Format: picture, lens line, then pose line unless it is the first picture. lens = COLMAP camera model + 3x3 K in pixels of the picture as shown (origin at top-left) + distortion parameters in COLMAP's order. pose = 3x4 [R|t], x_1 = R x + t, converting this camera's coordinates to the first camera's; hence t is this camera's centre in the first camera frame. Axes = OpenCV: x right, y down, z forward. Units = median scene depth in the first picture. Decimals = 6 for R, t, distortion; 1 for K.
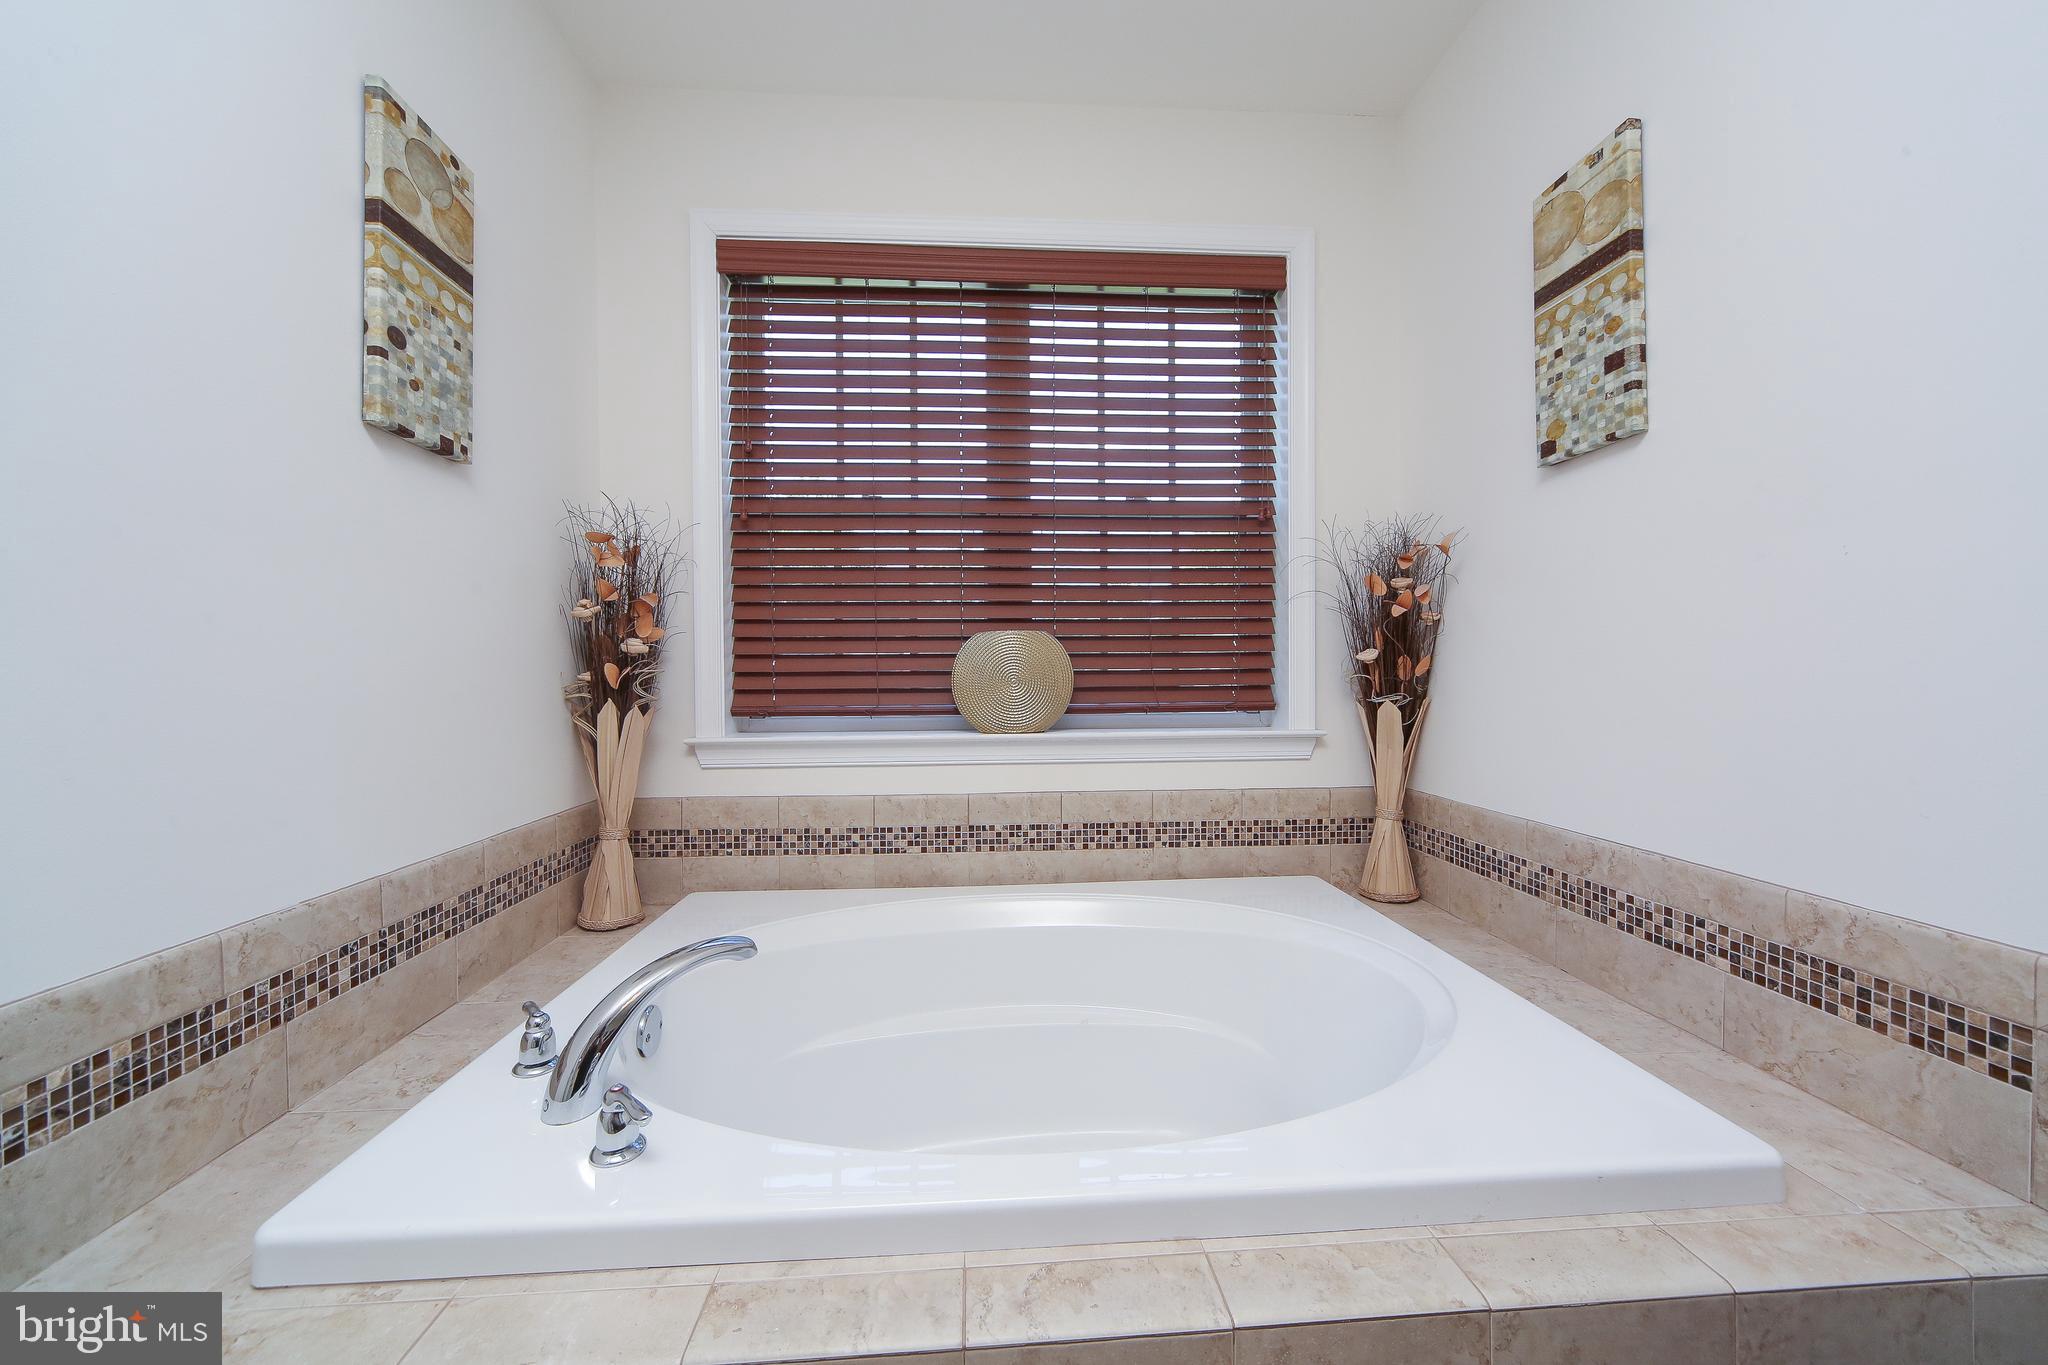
lens RADIAL K [[755.1, 0, 1020.1], [0, 755.1, 677.6], [0, 0, 1]] dist [-0.003268, -0.000207]
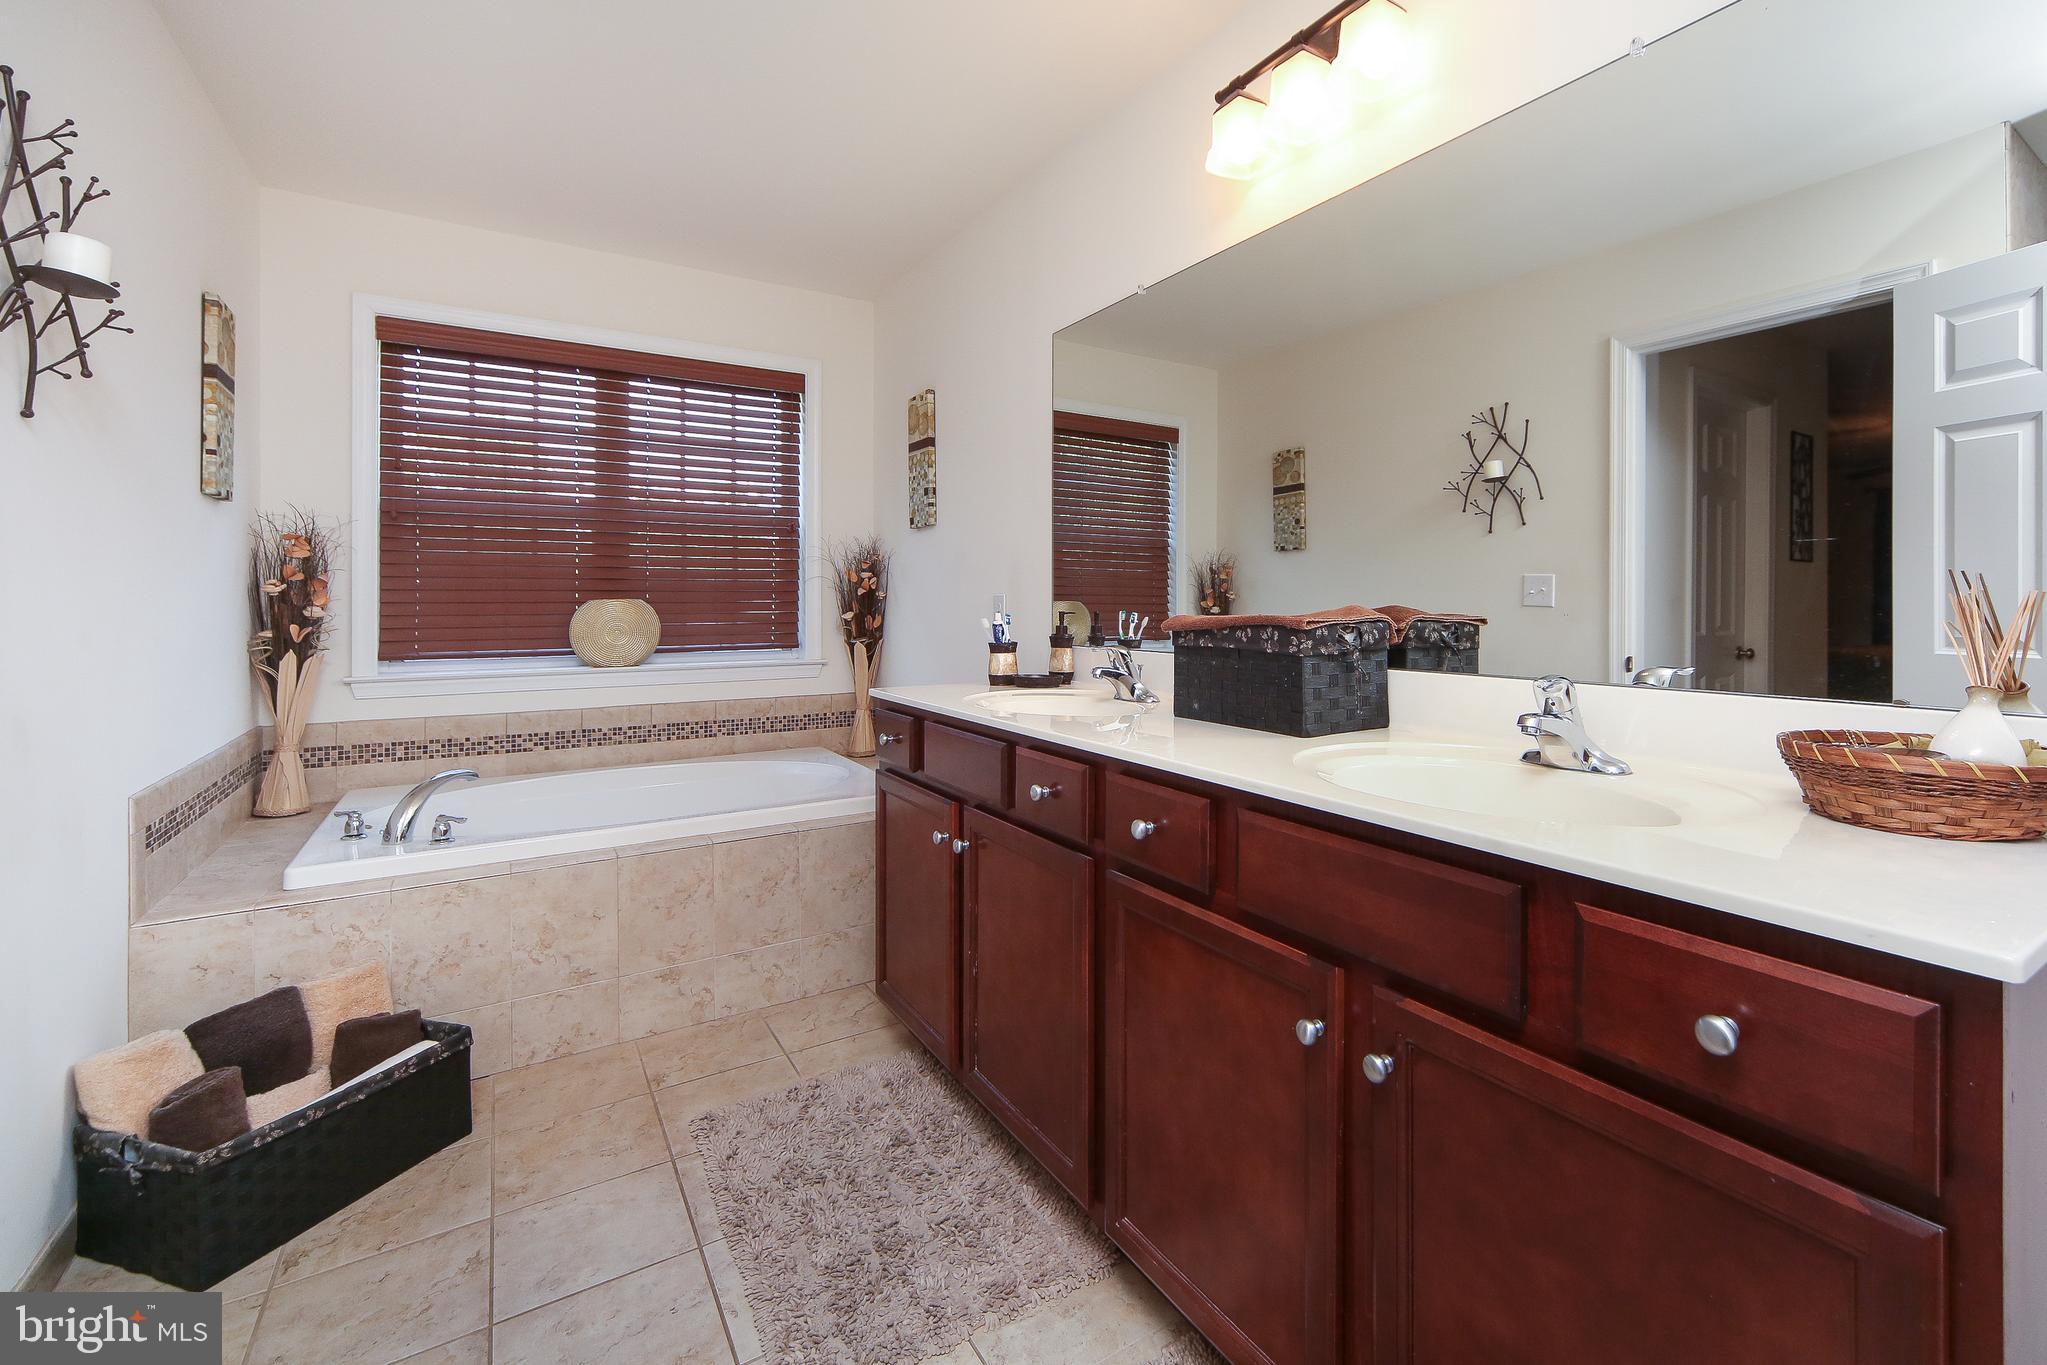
lens RADIAL K [[852.1, 0, 1077.3], [0, 852.1, 606.4], [0, 0, 1]] dist [-0.000168, 0.000362]
pose [[0.866983, 0.004500, 0.498318, -0.060710], [-0.003656, 0.999990, -0.002670, -0.046876], [-0.498325, 0.000493, 0.866990, -0.958235]]
